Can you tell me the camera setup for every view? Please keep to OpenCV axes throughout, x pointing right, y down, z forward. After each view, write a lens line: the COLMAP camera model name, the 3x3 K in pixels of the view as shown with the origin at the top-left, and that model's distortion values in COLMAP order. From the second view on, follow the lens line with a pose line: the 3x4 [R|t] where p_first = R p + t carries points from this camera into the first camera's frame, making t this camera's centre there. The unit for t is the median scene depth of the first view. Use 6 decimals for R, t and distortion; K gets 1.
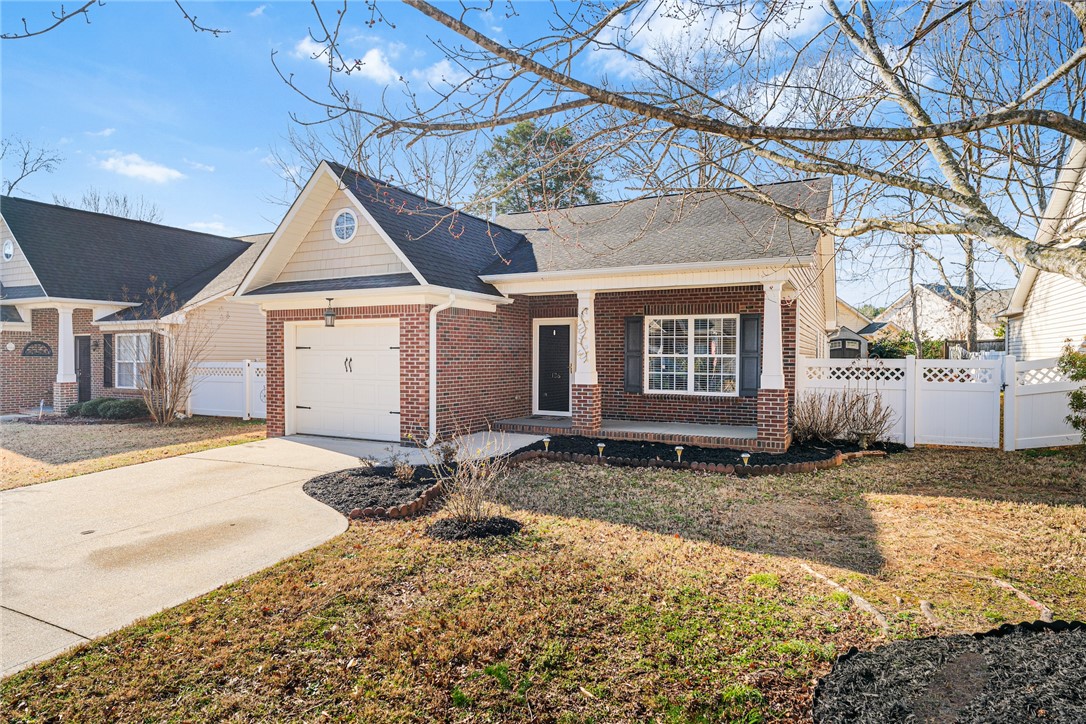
lens RADIAL K [[629.1, 0, 540.4], [0, 629.1, 360.9], [0, 0, 1]] dist [0.004127, 0.000384]
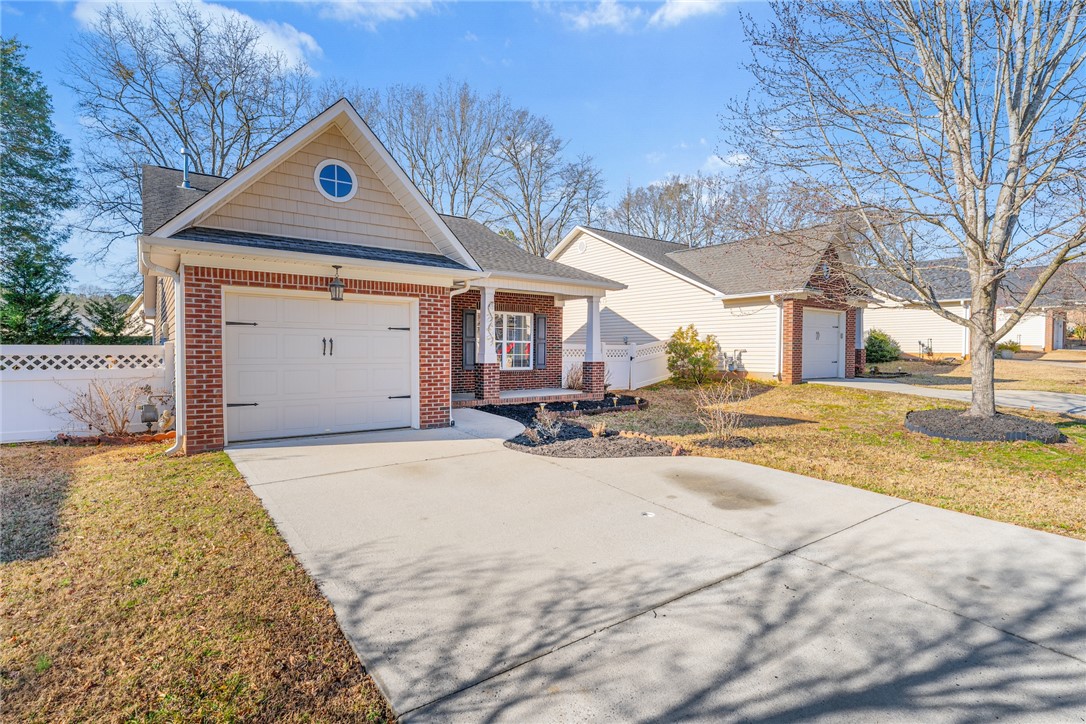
lens RADIAL K [[542.1, 0, 547.9], [0, 542.1, 359.6], [0, 0, 1]] dist [-0.001052, -0.000126]
pose [[0.435466, -0.016893, 0.900047, -0.855641], [0.002703, 0.999844, 0.017458, 0.011846], [-0.900201, -0.005169, 0.435444, 0.437447]]
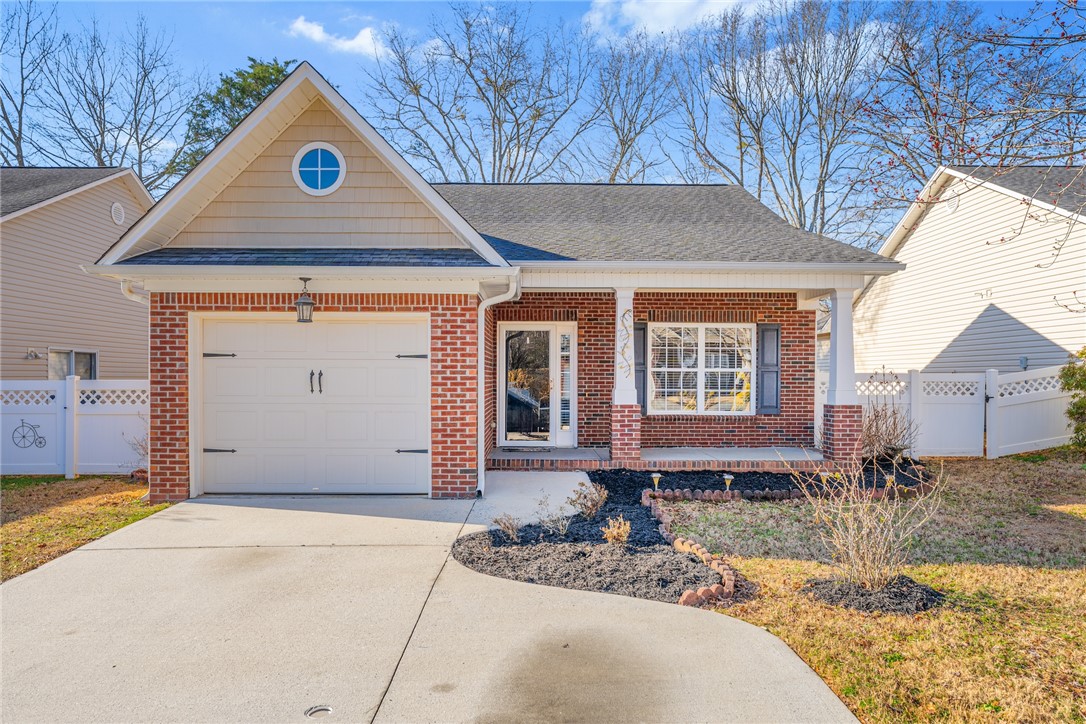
lens RADIAL K [[730.1, 0, 541.6], [0, 730.1, 372.6], [0, 0, 1]] dist [0.001943, 0.004607]
pose [[0.884682, 0.001611, 0.466191, -0.467385], [0.003848, 0.999935, -0.010757, 0.006010], [-0.466178, 0.011311, 0.884618, 0.227697]]
